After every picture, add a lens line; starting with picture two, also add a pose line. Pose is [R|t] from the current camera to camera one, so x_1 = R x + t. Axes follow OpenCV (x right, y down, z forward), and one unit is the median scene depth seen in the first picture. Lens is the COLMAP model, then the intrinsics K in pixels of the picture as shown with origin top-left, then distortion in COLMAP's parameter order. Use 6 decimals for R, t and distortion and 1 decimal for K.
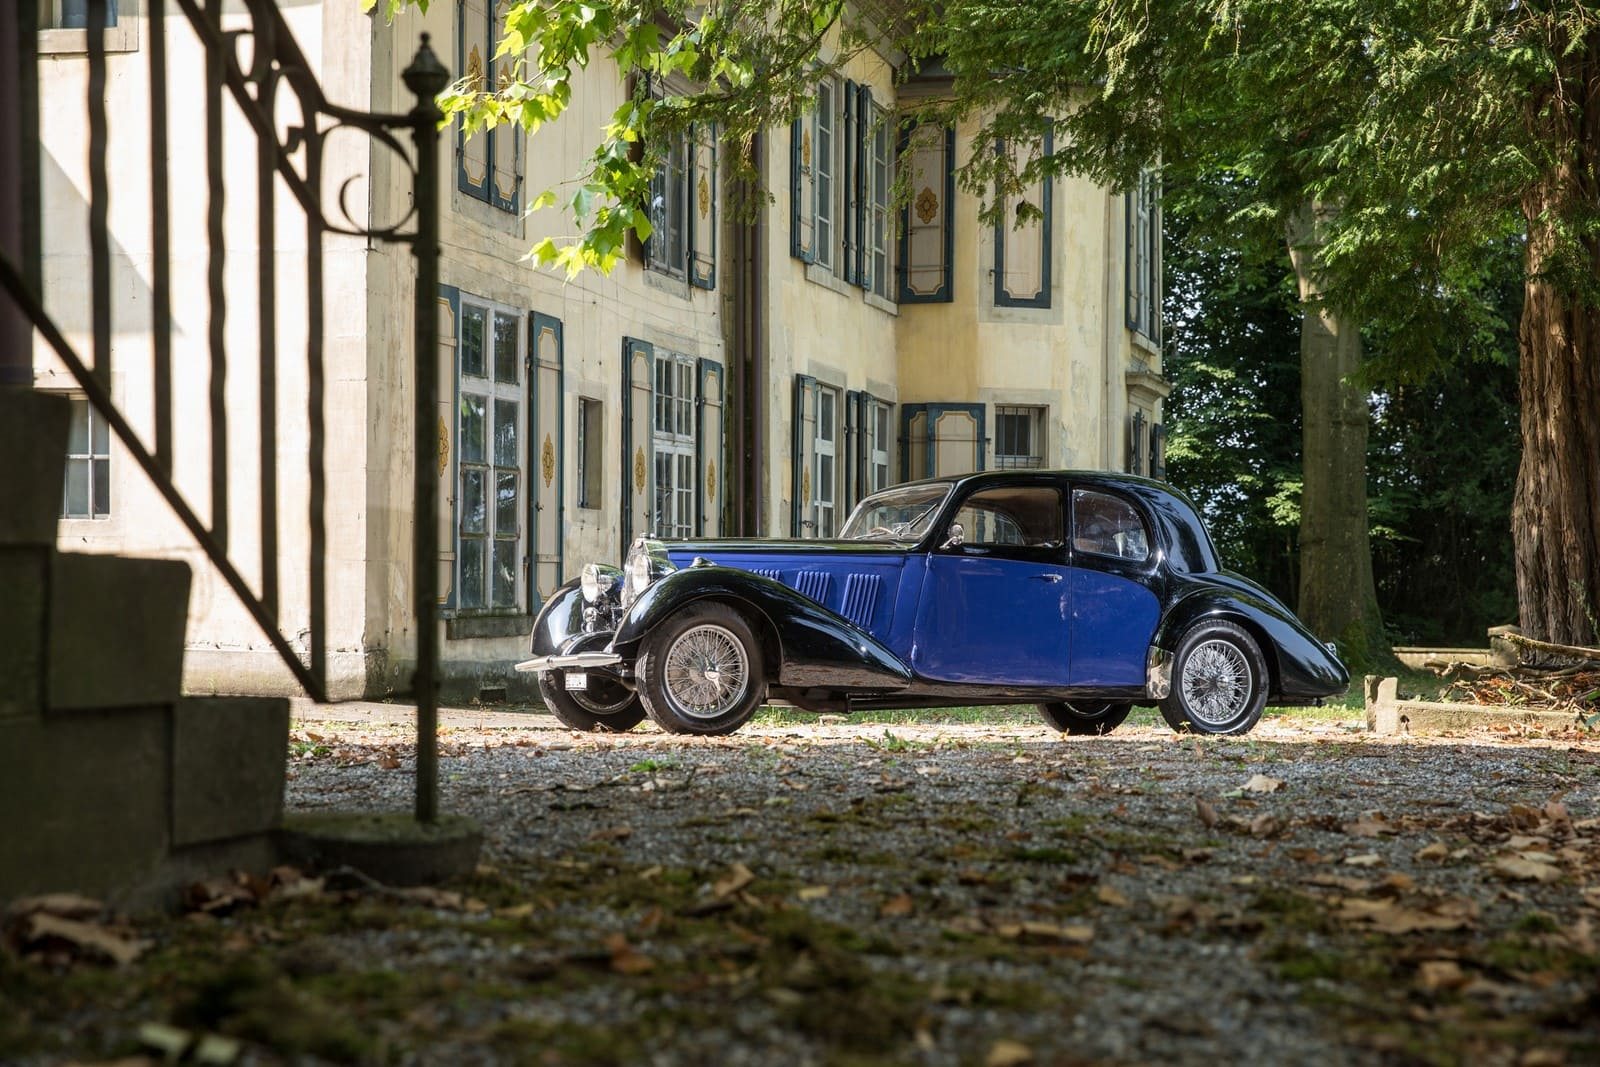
lens RADIAL K [[2336.9, 0, 774.0], [0, 2336.9, 530.5], [0, 0, 1]] dist [0.131091, 0.020788]
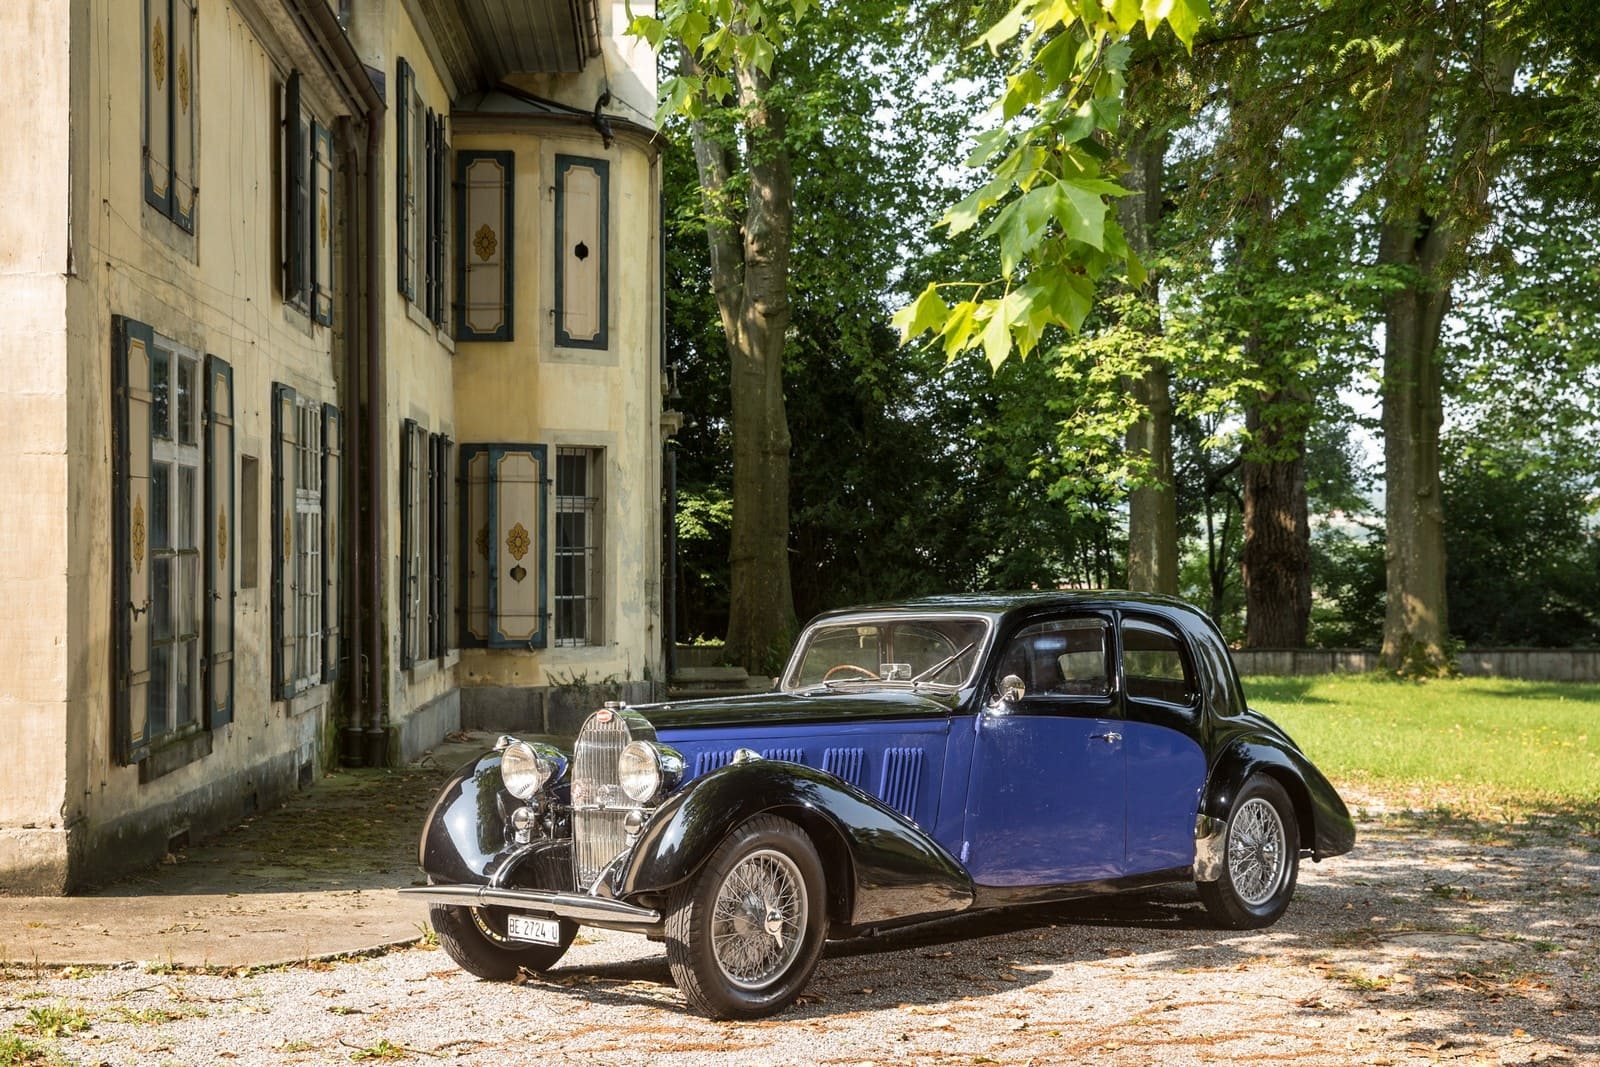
lens RADIAL K [[2079.7, 0, 800.0], [0, 2079.7, 533.5], [0, 0, 1]] dist [0.075976, 0.044488]
pose [[0.959532, -0.003442, 0.281577, -0.072214], [0.003966, 0.999991, -0.001291, -0.019493], [-0.281570, 0.002356, 0.959538, 0.161014]]
